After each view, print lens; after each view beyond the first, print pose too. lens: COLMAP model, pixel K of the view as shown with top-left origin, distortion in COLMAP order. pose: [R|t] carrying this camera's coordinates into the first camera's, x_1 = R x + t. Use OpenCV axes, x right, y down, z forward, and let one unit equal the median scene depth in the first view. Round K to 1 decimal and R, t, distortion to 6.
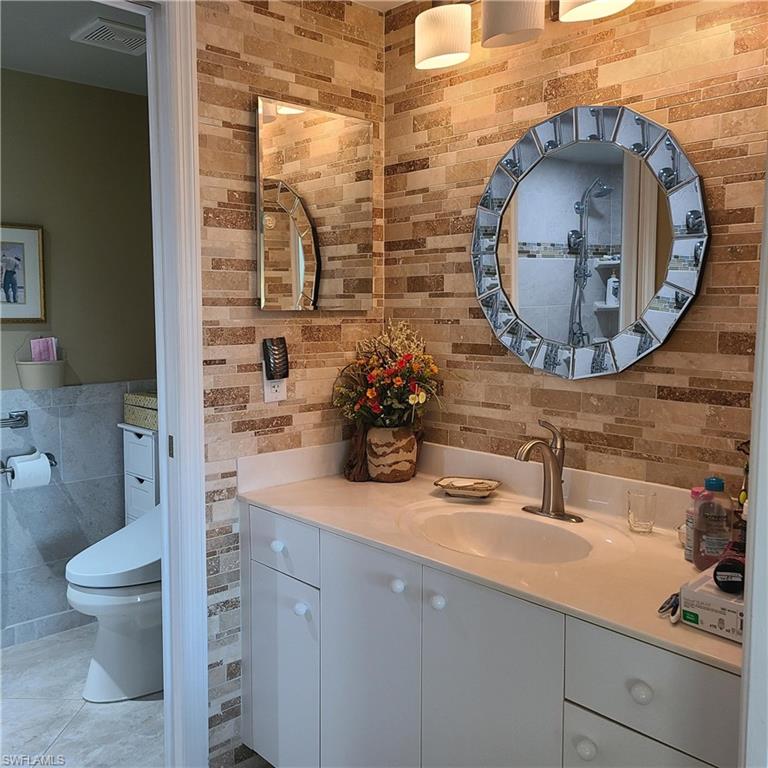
lens RADIAL K [[760.9, 0, 378.1], [0, 760.9, 376.4], [0, 0, 1]] dist [0.052546, 0.000000]
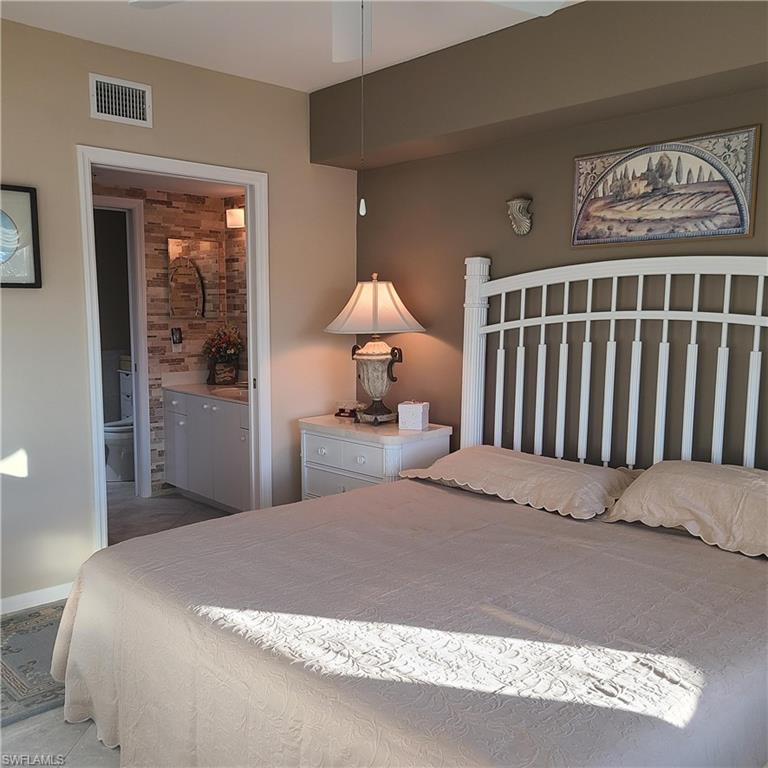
lens RADIAL K [[760.9, 0, 390.0], [0, 760.9, 391.2], [0, 0, 1]] dist [0.052546, 0.000000]
pose [[0.999957, 0.005896, 0.007194, 0.575056], [-0.006054, 0.999734, 0.022235, 0.102997], [-0.007061, -0.022278, 0.999727, -1.619658]]
